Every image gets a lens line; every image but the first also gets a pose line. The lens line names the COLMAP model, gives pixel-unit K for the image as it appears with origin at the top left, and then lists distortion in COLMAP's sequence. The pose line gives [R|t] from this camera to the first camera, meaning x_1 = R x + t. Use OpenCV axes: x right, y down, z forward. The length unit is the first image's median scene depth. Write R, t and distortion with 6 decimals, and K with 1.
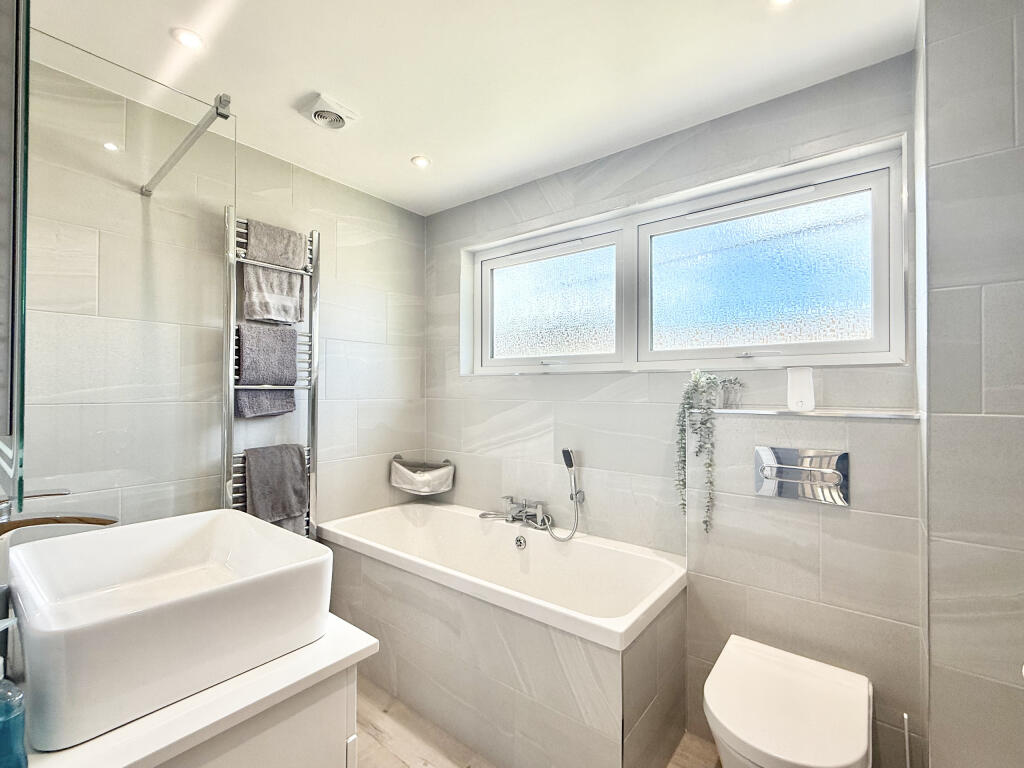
lens RADIAL K [[459.1, 0, 515.5], [0, 459.1, 384.3], [0, 0, 1]] dist [-0.000786, 0.000015]
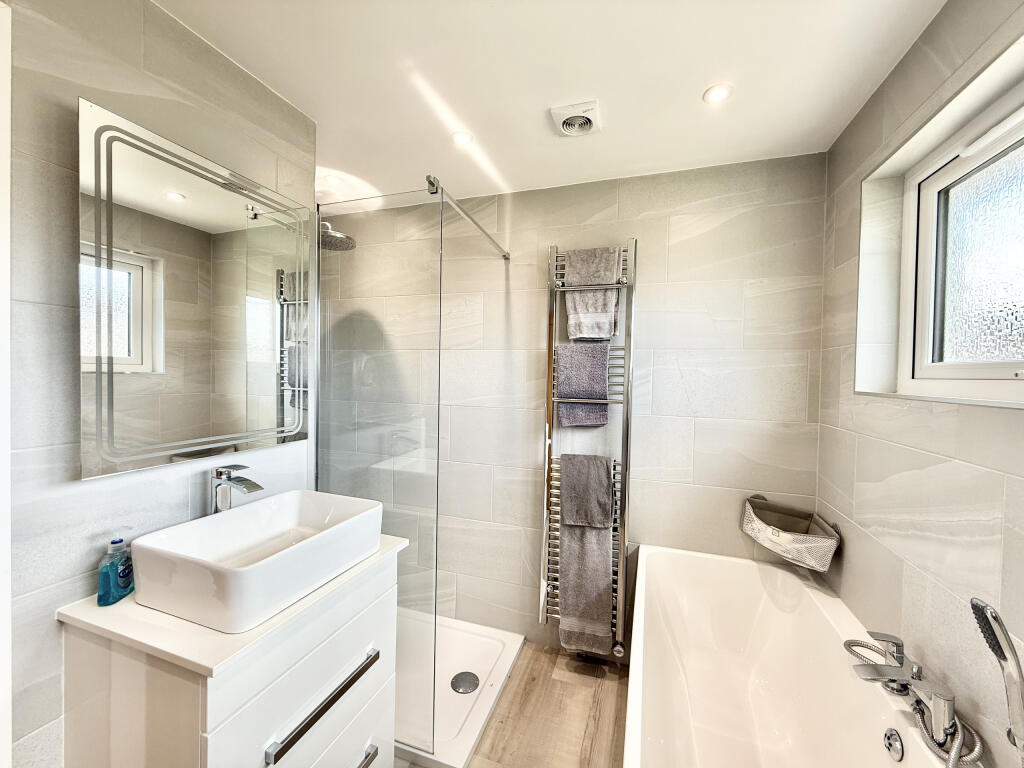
lens RADIAL K [[407.7, 0, 512.4], [0, 407.7, 382.7], [0, 0, 1]] dist [0.002833, 0.000331]
pose [[0.325303, 0.020021, -0.945398, 0.306015], [-0.007892, 0.999798, 0.018458, -0.050190], [0.945577, 0.001457, 0.325395, 0.509034]]
